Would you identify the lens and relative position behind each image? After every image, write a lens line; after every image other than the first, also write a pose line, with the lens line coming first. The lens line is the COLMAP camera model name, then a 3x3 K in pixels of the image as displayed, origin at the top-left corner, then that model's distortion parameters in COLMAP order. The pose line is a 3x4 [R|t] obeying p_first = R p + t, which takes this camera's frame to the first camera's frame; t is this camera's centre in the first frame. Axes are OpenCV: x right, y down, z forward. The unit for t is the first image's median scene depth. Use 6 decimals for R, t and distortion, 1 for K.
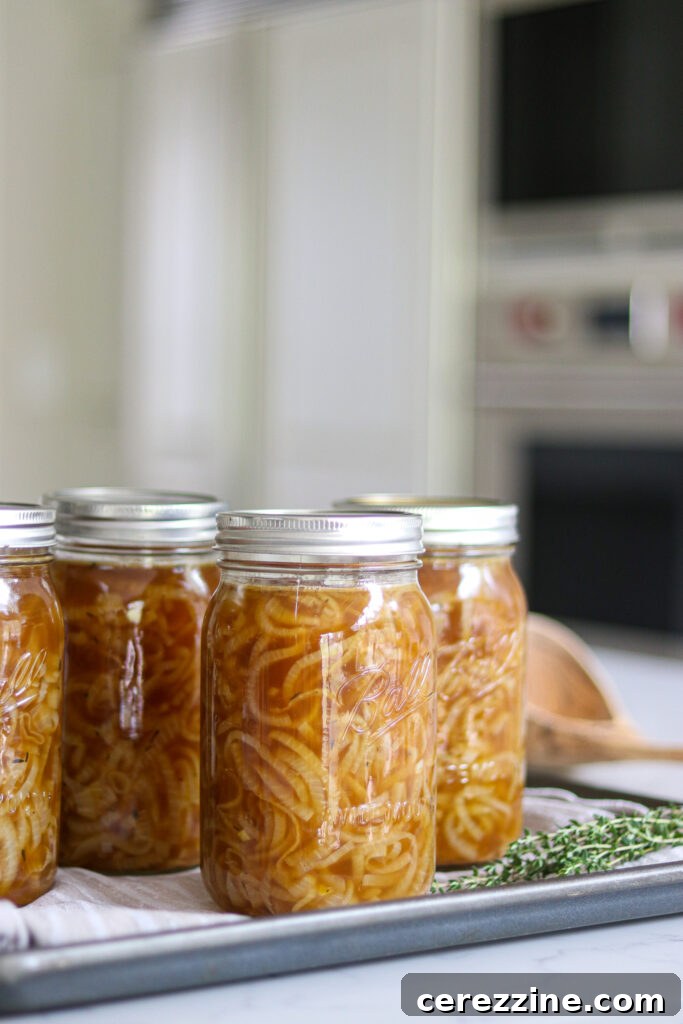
lens RADIAL K [[2451.5, 0, 362.8], [0, 2451.5, 512.1], [0, 0, 1]] dist [0.000548, 0.558195]
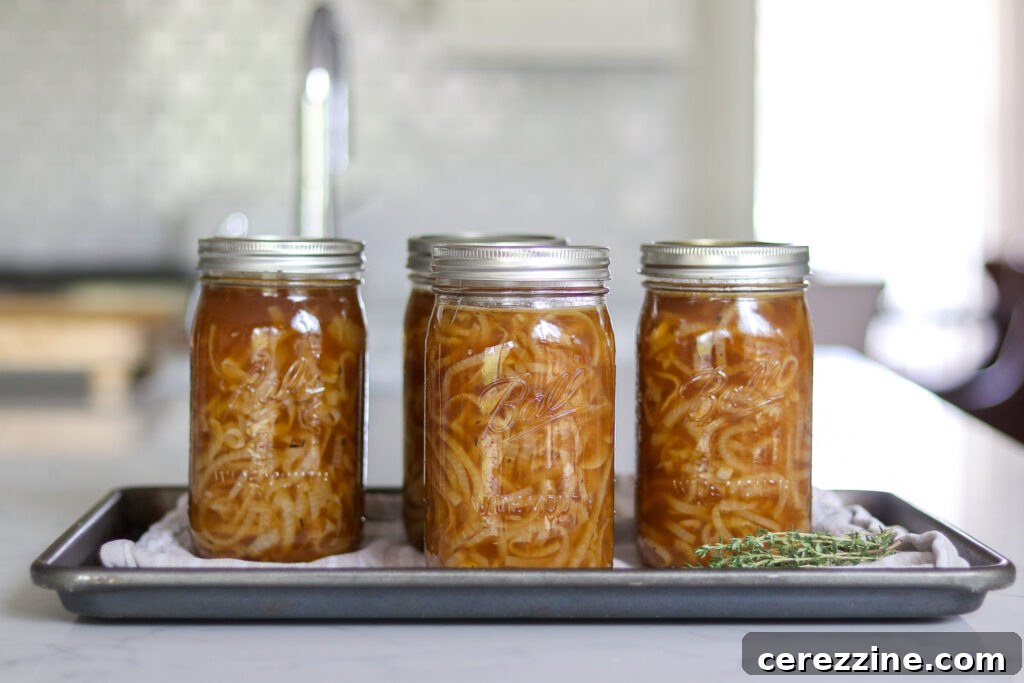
lens RADIAL K [[2451.5, 0, 512.0], [0, 2451.5, 341.5], [0, 0, 1]] dist [0.000548, 0.558195]
pose [[0.820713, 0.020808, -0.570962, 0.646592], [-0.016193, 0.999782, 0.013159, 0.030711], [0.571111, -0.001555, 0.820871, 0.050989]]
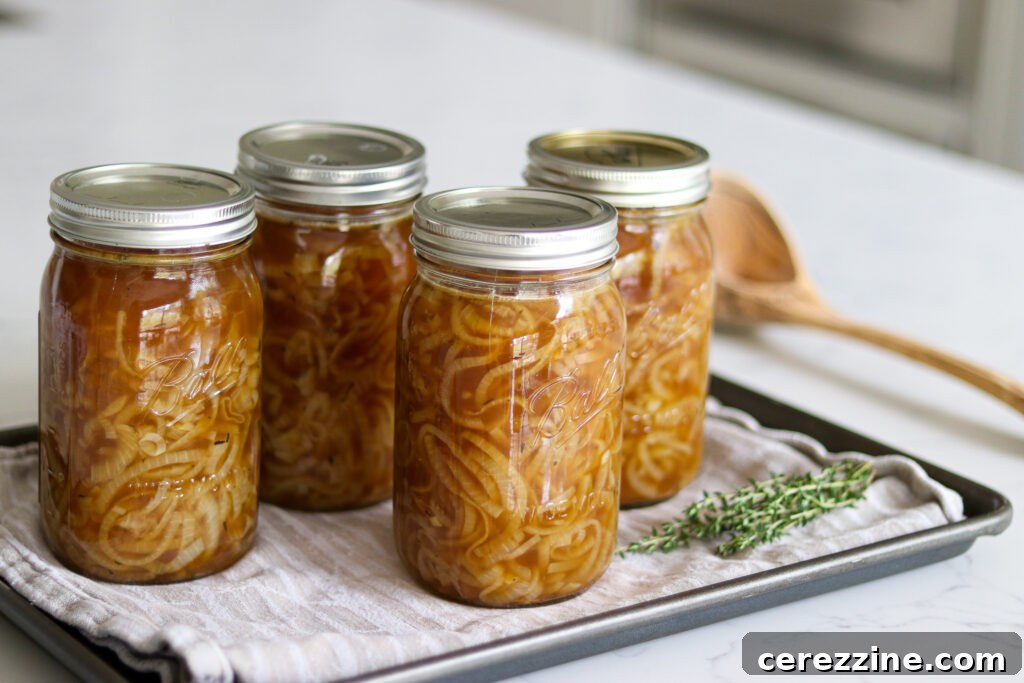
lens RADIAL K [[2451.5, 0, 512.0], [0, 2451.5, 341.5], [0, 0, 1]] dist [0.000548, 0.558195]
pose [[0.999527, 0.029781, -0.007735, -0.009827], [-0.026811, 0.966316, 0.255960, -0.207451], [0.015097, -0.255631, 0.966656, 0.008685]]
